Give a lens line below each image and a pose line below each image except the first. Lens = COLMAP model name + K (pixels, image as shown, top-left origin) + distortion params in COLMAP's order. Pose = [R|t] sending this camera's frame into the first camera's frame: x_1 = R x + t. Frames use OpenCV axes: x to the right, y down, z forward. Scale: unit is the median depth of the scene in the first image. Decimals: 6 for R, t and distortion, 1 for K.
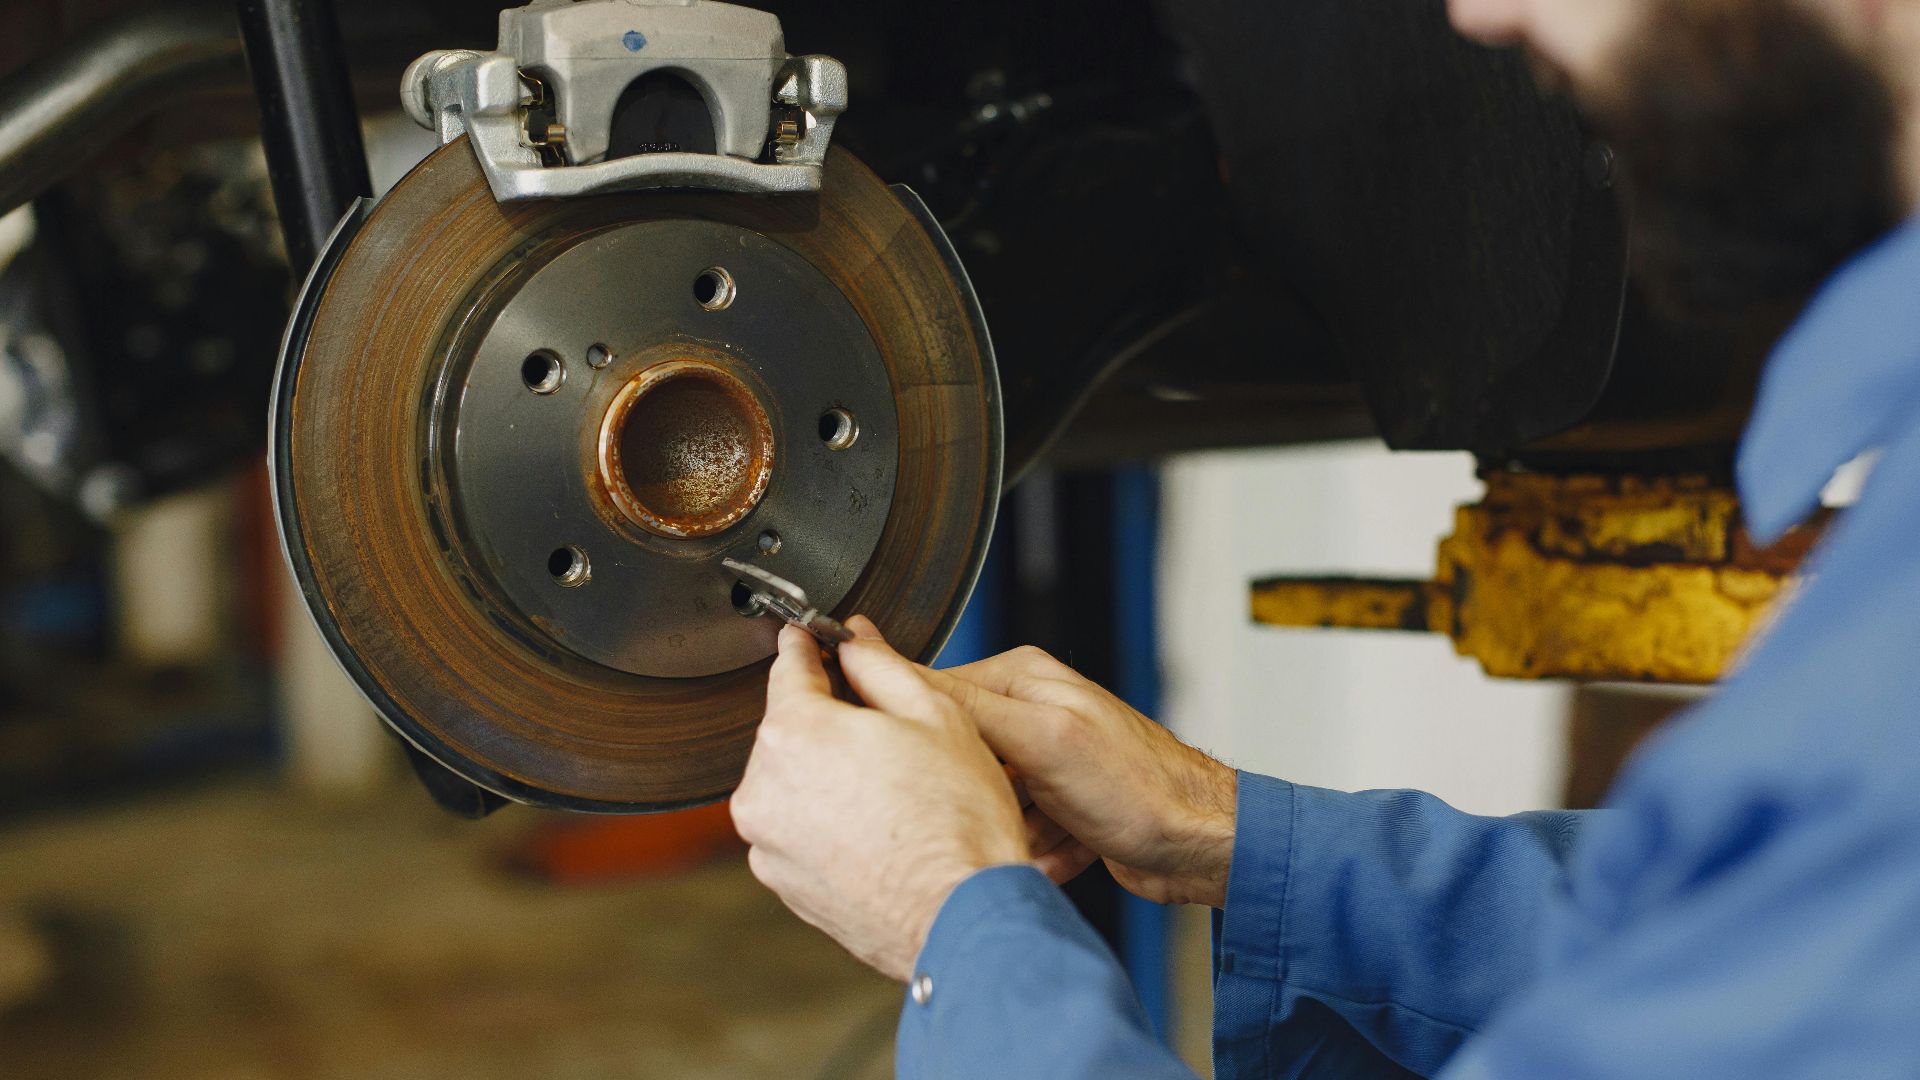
lens RADIAL K [[3246.2, 0, 960.0], [0, 3246.2, 540.0], [0, 0, 1]] dist [0.166375, -1.169234]
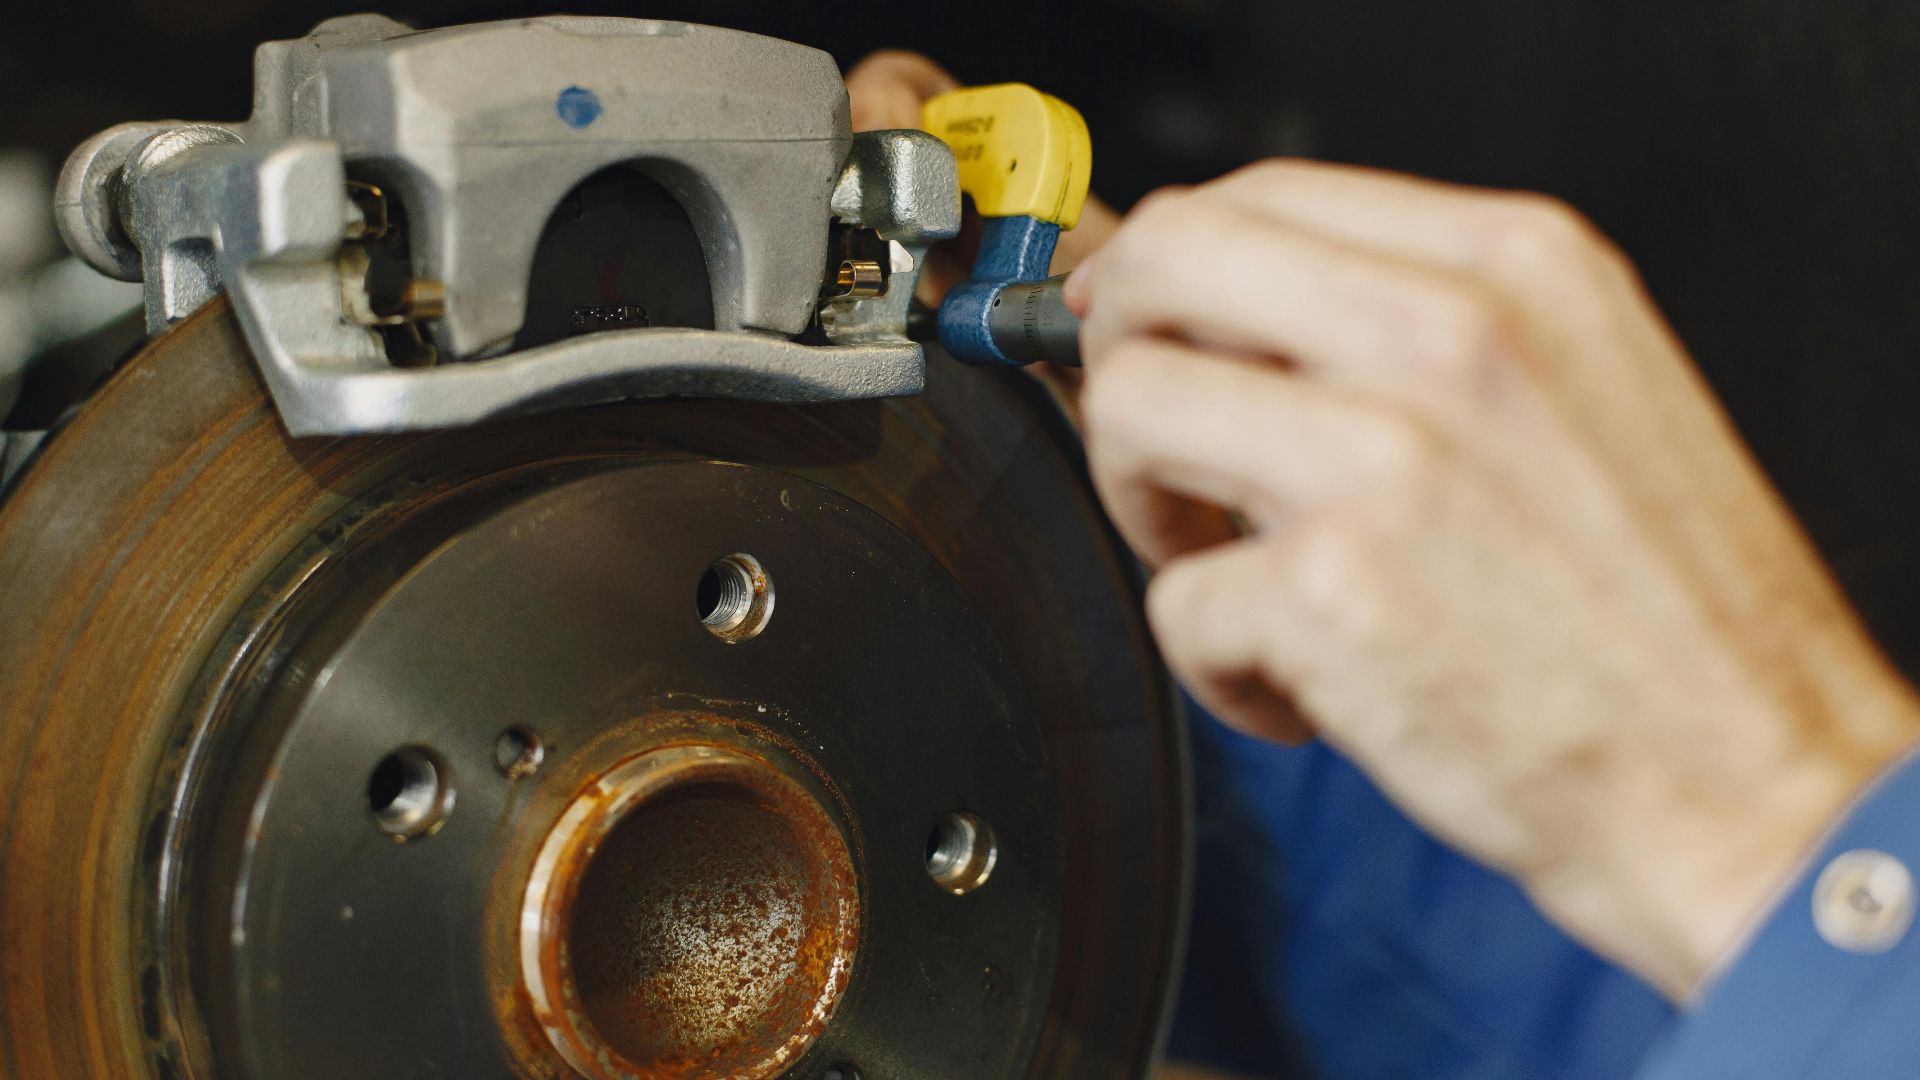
lens RADIAL K [[3246.2, 0, 960.0], [0, 3246.2, 540.0], [0, 0, 1]] dist [0.166375, -1.169234]
pose [[0.985337, -0.026833, 0.168494, -0.125859], [0.028321, 0.999578, -0.006430, -0.082231], [-0.168250, 0.011107, 0.985682, 0.502709]]
